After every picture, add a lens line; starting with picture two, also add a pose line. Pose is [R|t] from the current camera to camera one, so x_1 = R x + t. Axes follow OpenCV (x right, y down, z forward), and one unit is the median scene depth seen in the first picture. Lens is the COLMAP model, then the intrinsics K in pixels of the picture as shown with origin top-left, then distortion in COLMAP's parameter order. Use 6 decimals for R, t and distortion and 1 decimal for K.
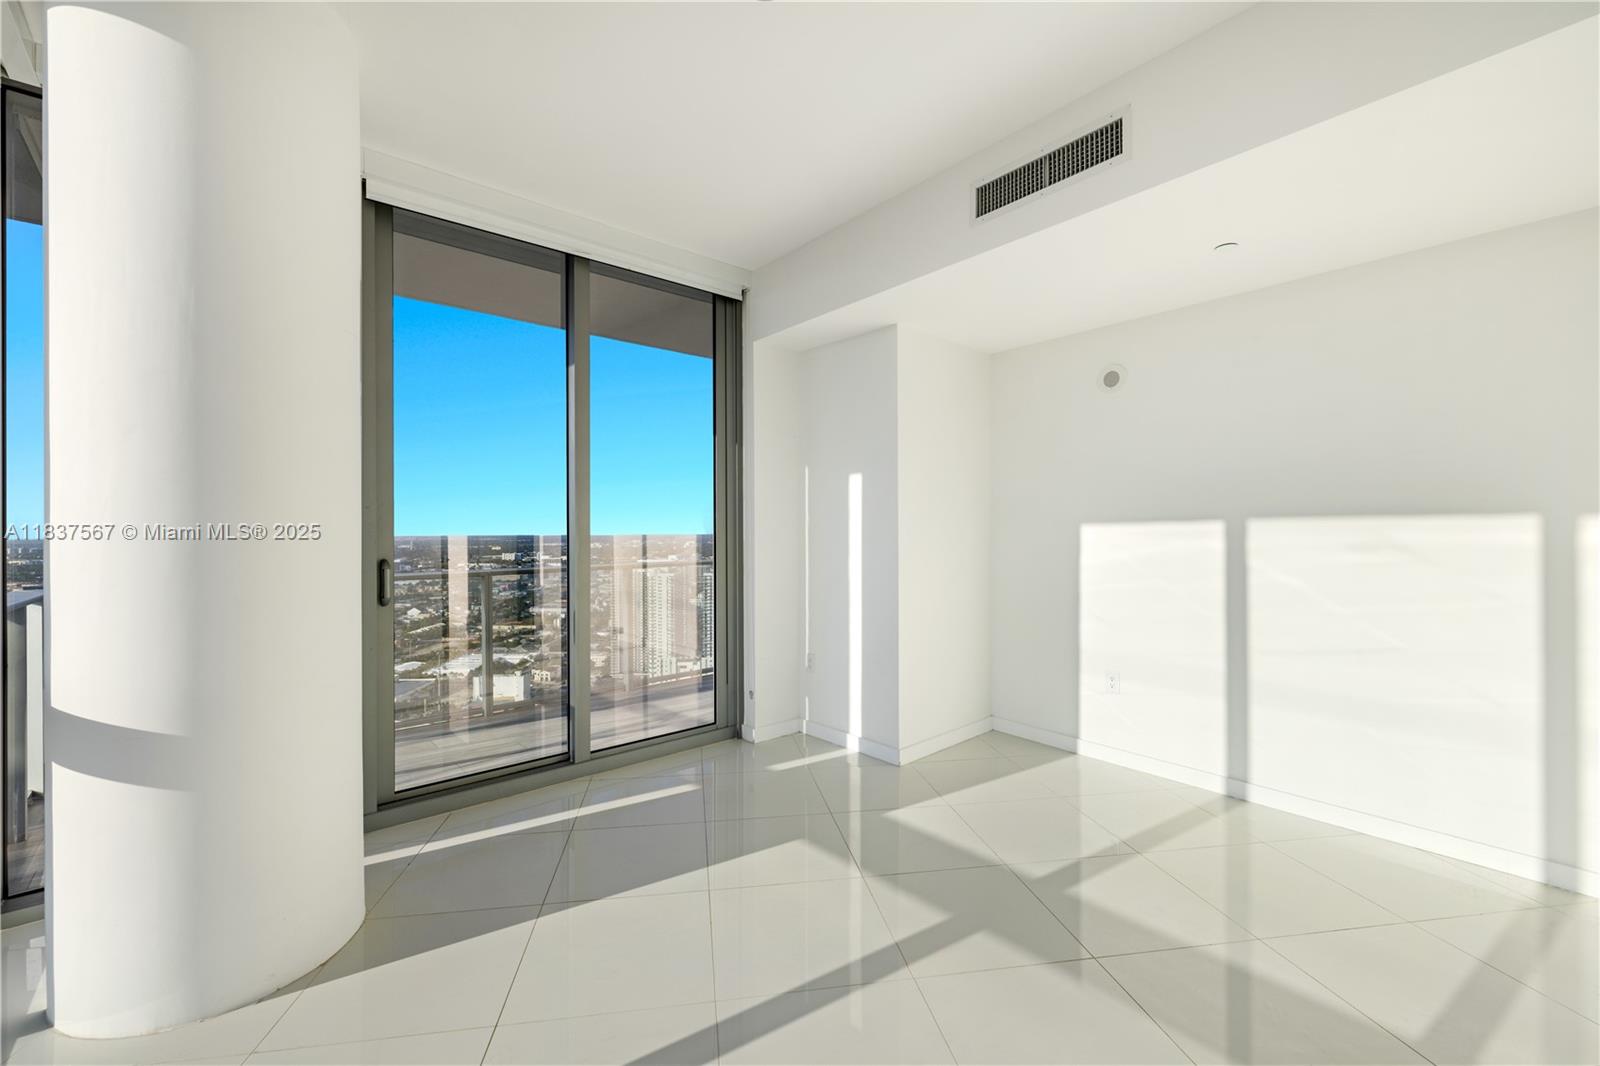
lens RADIAL K [[678.4, 0, 793.3], [0, 678.4, 528.2], [0, 0, 1]] dist [0.001272, 0.000072]
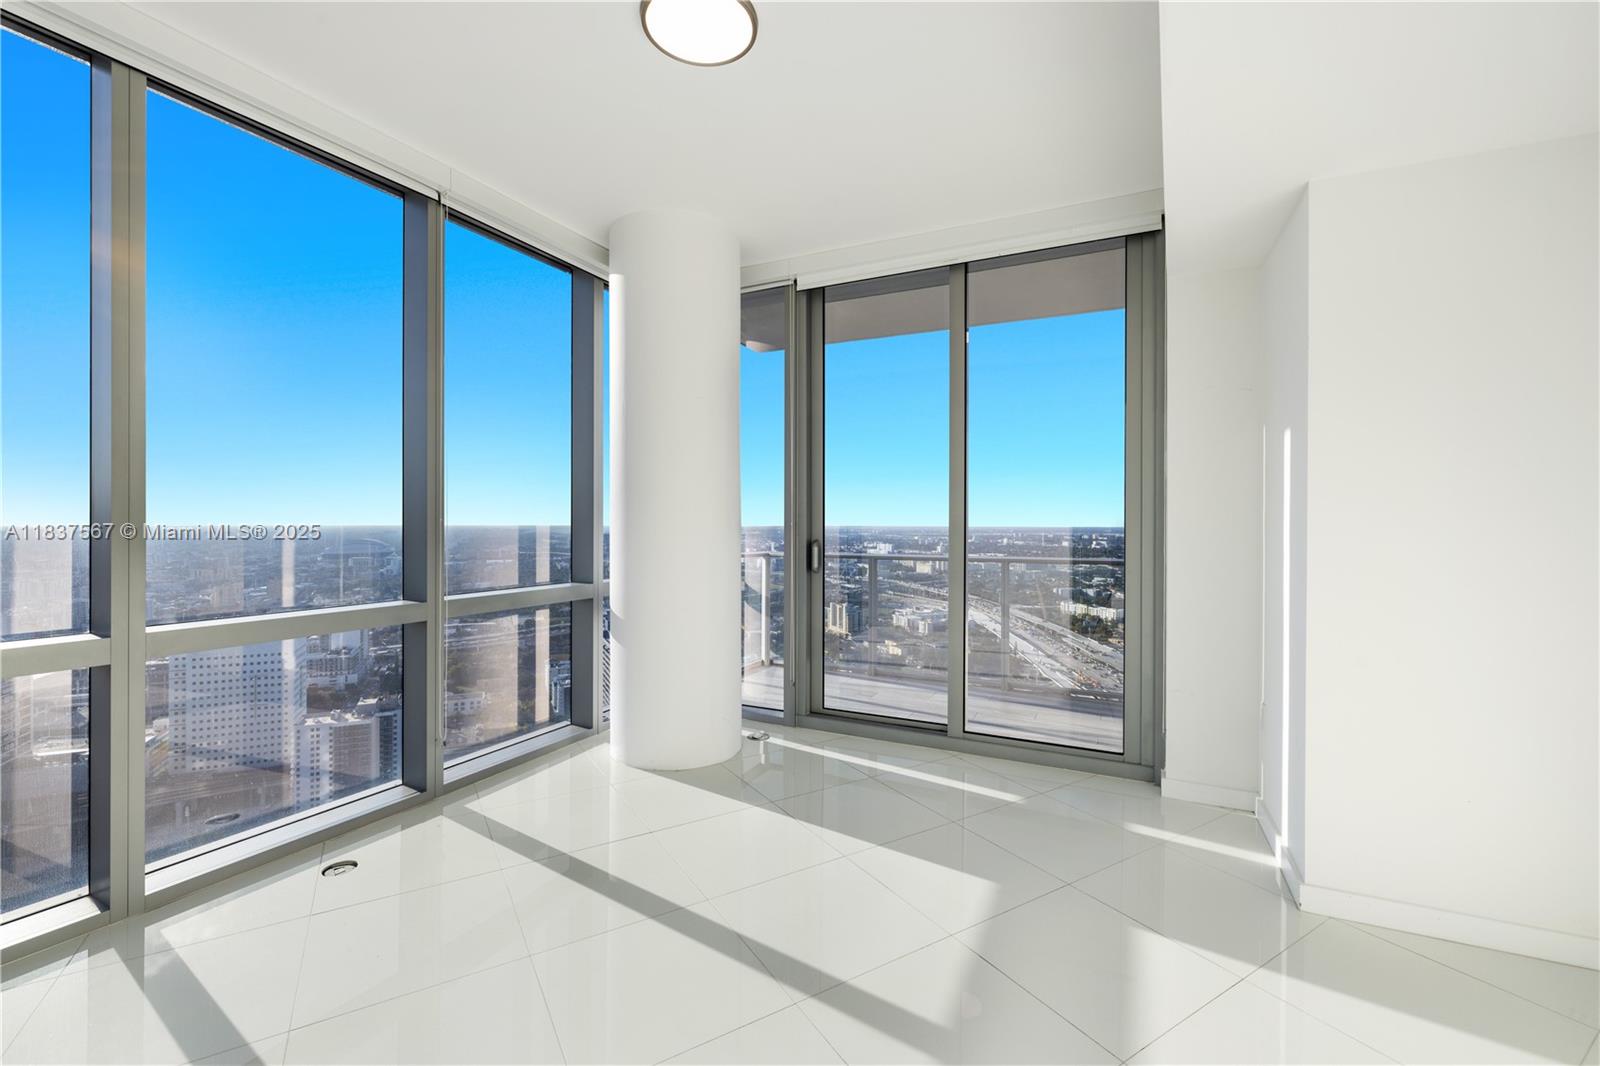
lens RADIAL K [[678.4, 0, 793.3], [0, 678.4, 528.2], [0, 0, 1]] dist [0.001272, 0.000072]
pose [[0.370095, 0.019564, -0.928788, 0.577685], [-0.001825, 0.999792, 0.020332, -0.007126], [0.928992, -0.005829, 0.370054, 0.364671]]
